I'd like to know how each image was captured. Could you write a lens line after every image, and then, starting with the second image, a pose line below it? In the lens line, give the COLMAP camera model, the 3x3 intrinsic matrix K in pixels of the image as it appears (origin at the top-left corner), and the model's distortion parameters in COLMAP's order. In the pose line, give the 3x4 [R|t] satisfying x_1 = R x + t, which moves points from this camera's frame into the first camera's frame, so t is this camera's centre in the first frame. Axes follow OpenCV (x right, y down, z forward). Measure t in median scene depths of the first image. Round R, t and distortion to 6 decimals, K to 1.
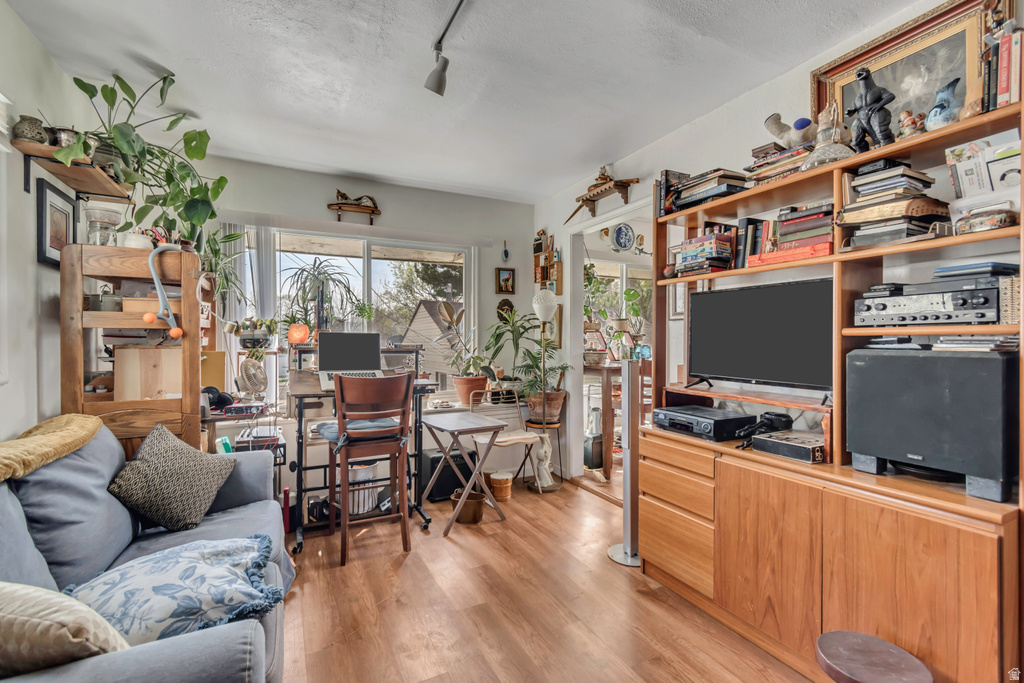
lens RADIAL K [[455.5, 0, 517.2], [0, 455.5, 340.9], [0, 0, 1]] dist [0.000720, 0.000285]
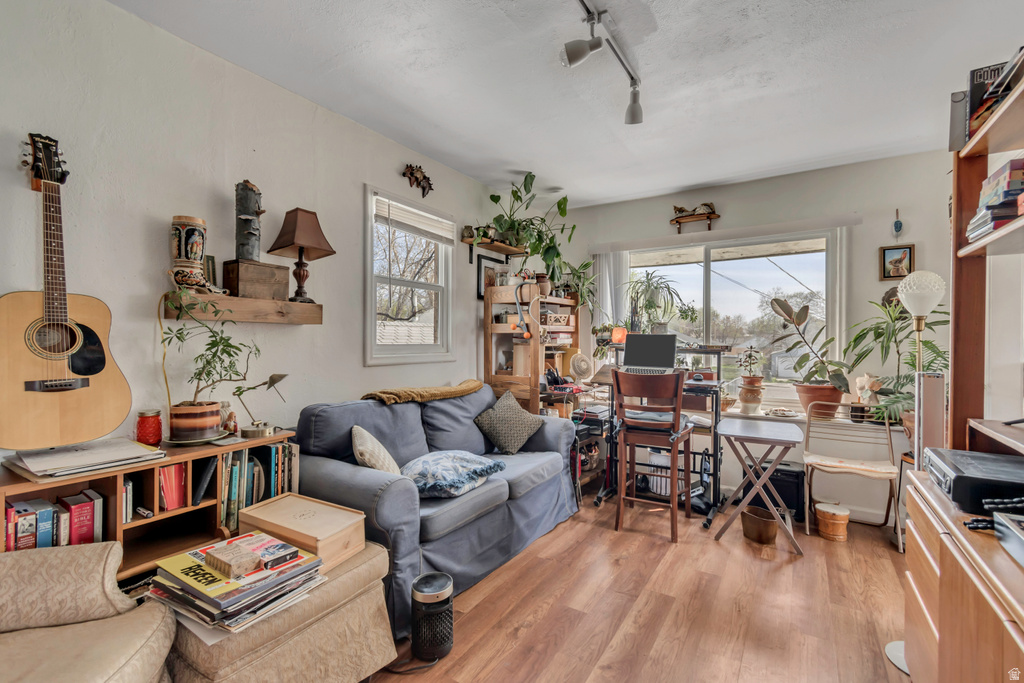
lens RADIAL K [[455.5, 0, 517.2], [0, 455.5, 340.9], [0, 0, 1]] dist [0.000720, 0.000285]
pose [[0.505755, 0.006571, -0.862652, 0.445844], [-0.005898, 0.999974, 0.004159, -0.004037], [0.862657, 0.002984, 0.505780, 0.120951]]
